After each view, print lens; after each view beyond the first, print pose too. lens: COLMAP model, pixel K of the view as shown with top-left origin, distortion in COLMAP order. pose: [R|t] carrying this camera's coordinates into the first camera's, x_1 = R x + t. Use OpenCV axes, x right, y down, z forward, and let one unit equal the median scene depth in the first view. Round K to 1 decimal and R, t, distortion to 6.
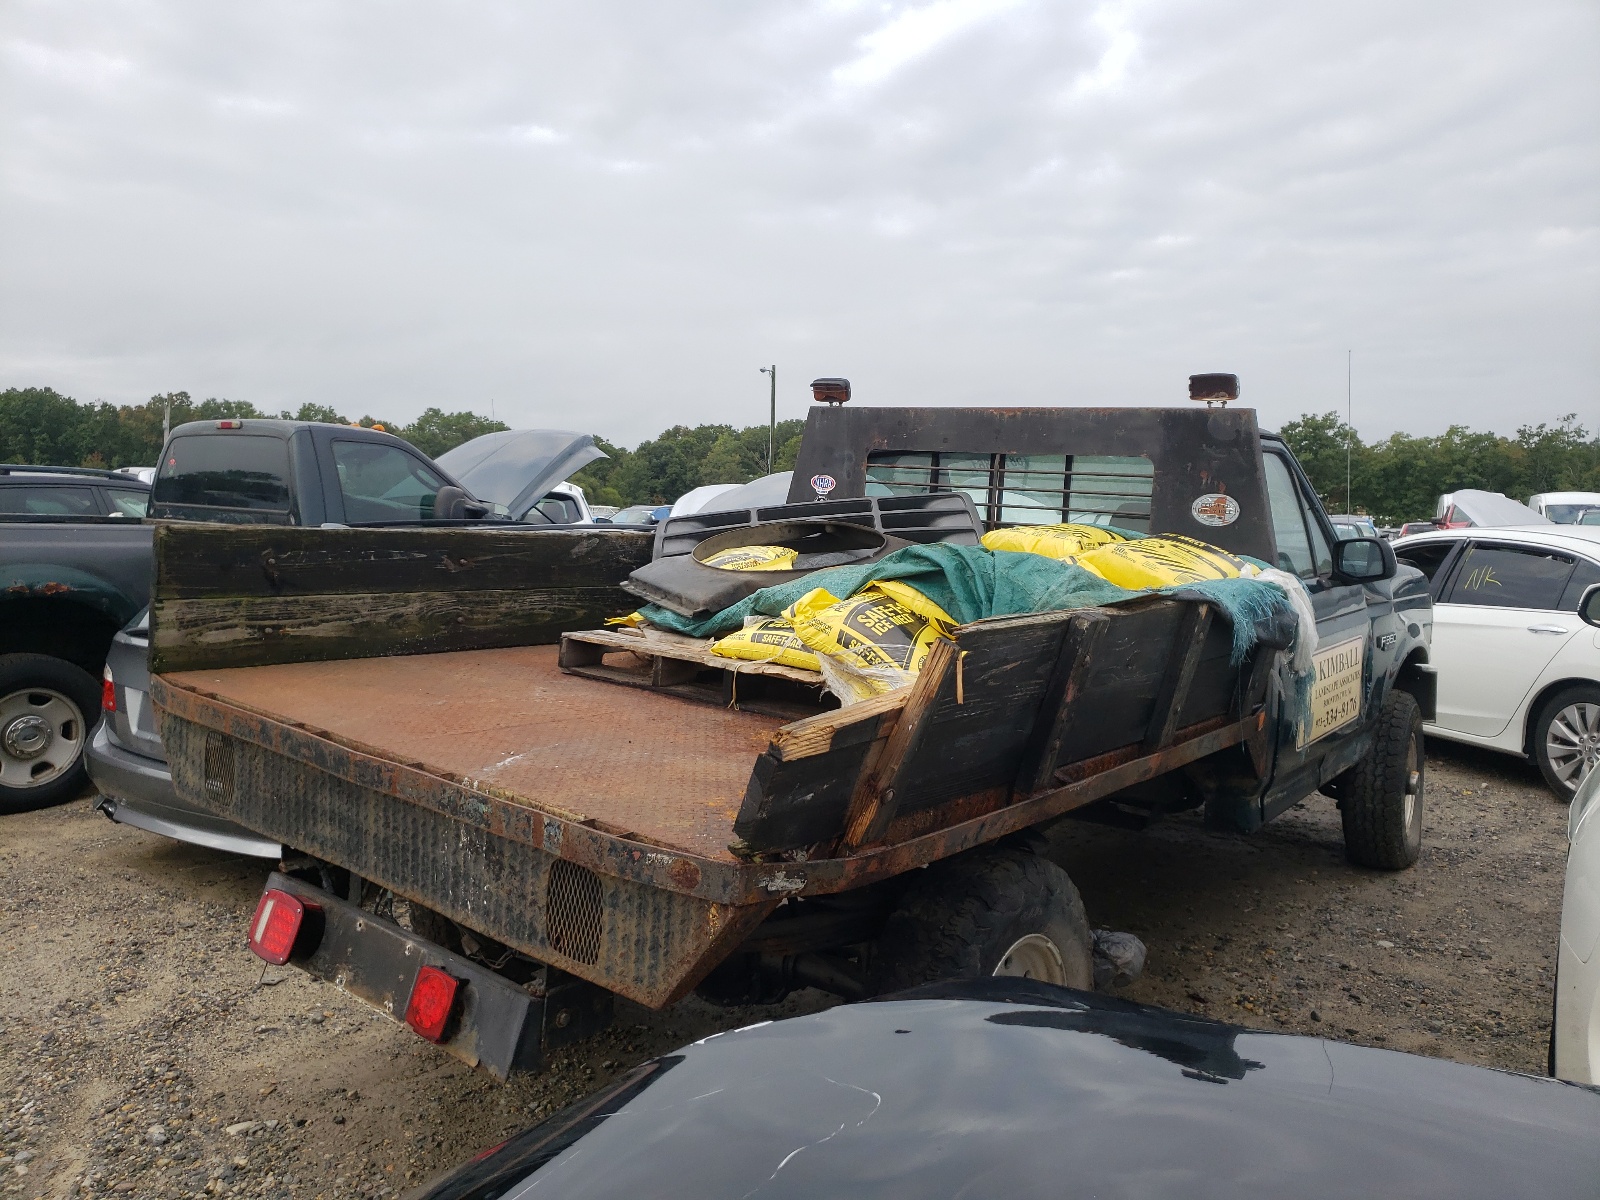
lens RADIAL K [[1207.0, 0, 797.1], [0, 1207.0, 652.2], [0, 0, 1]] dist [0.096008, 0.000283]
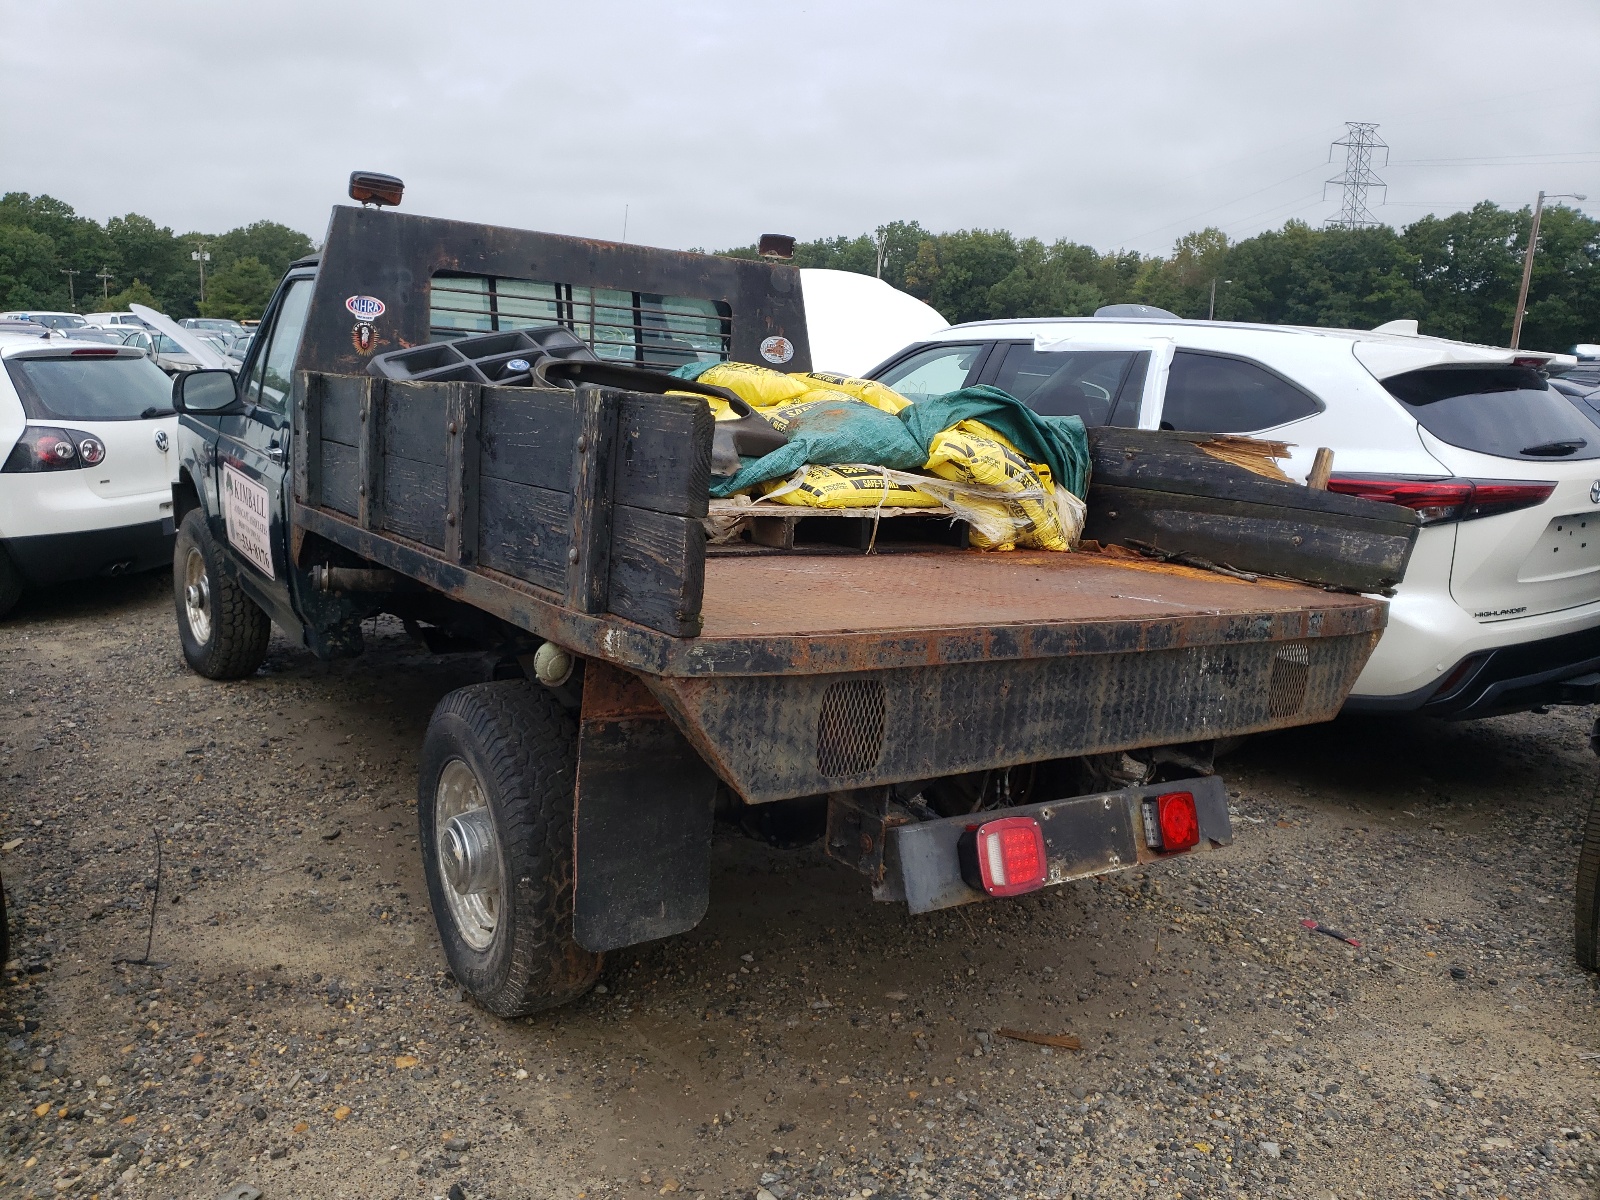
lens RADIAL K [[1265.4, 0, 793.8], [0, 1265.4, 627.7], [0, 0, 1]] dist [0.007947, -0.007978]
pose [[0.286001, -0.209489, 0.935049, -0.910964], [0.087774, 0.977435, 0.192138, -0.087668], [-0.954201, 0.027122, 0.297935, 0.623302]]
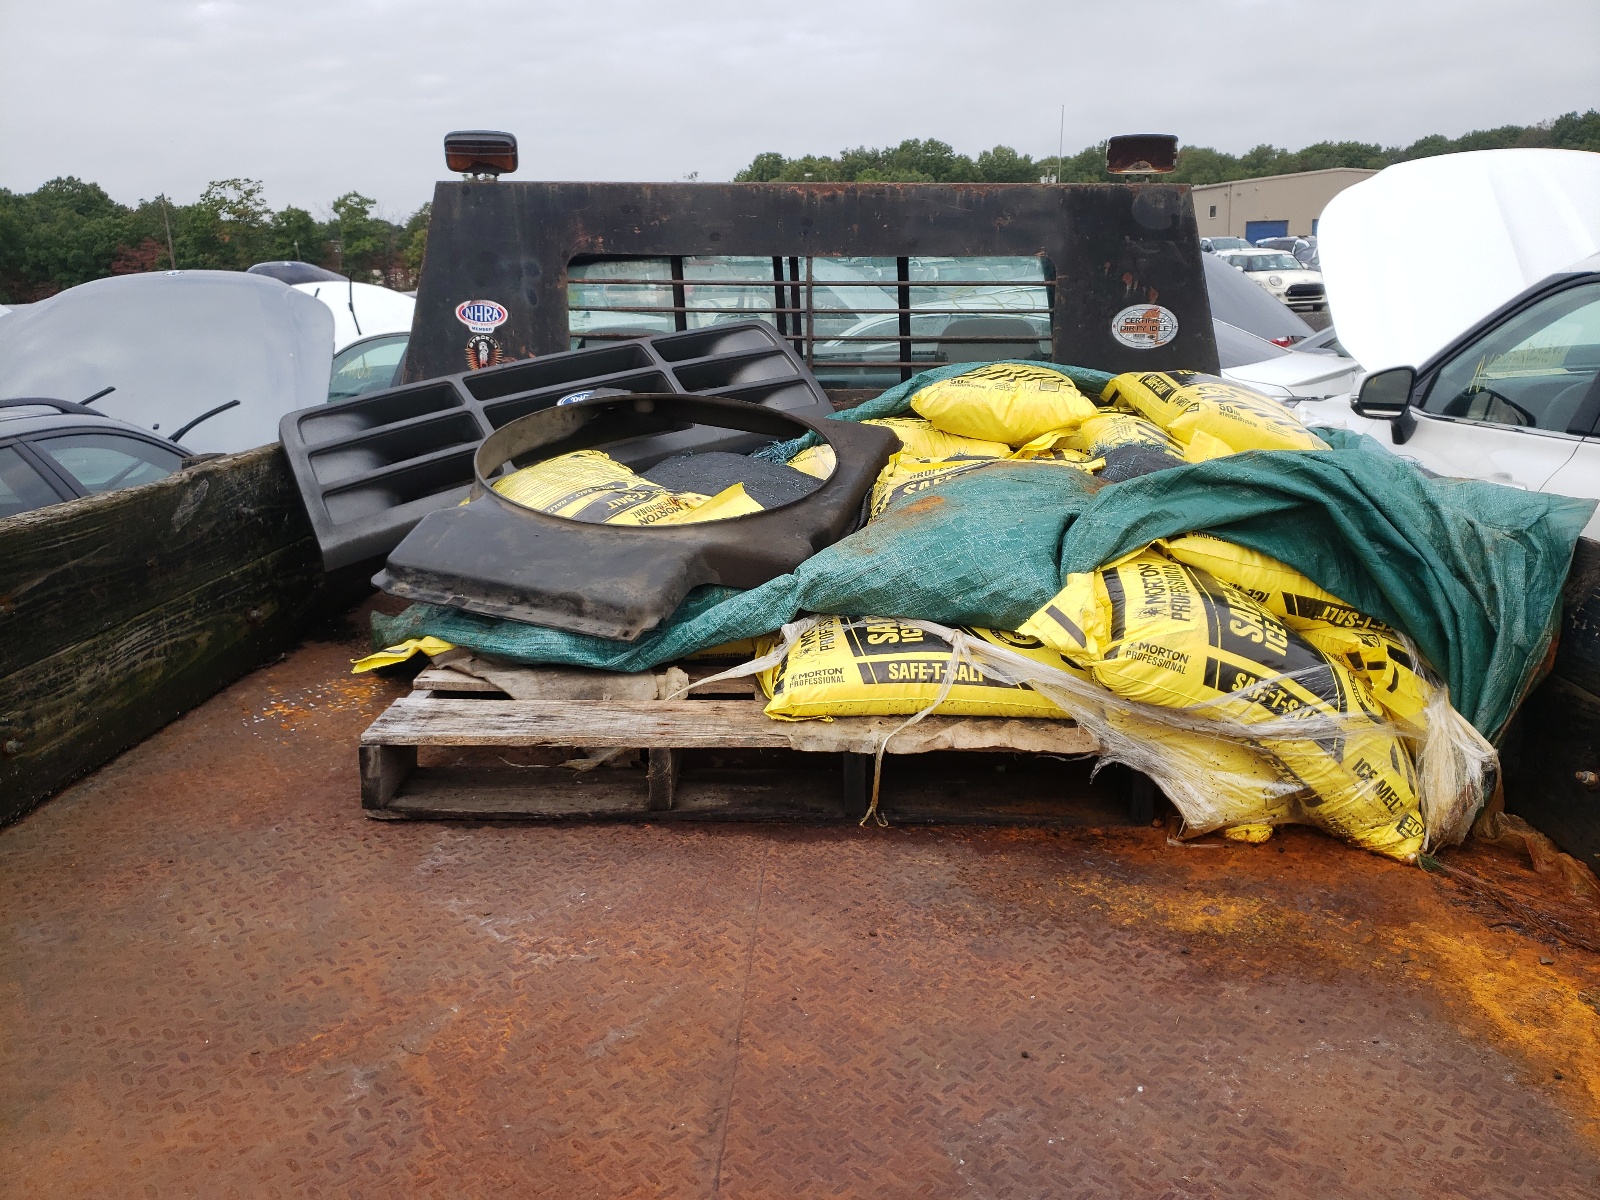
lens RADIAL K [[1217.6, 0, 800.0], [0, 1217.6, 600.0], [0, 0, 1]] dist [0.148613, -0.343318]
pose [[0.798757, -0.205182, 0.565586, -0.287994], [0.124125, 0.976027, 0.178784, -0.115951], [-0.588711, -0.072602, 0.805077, 0.515292]]
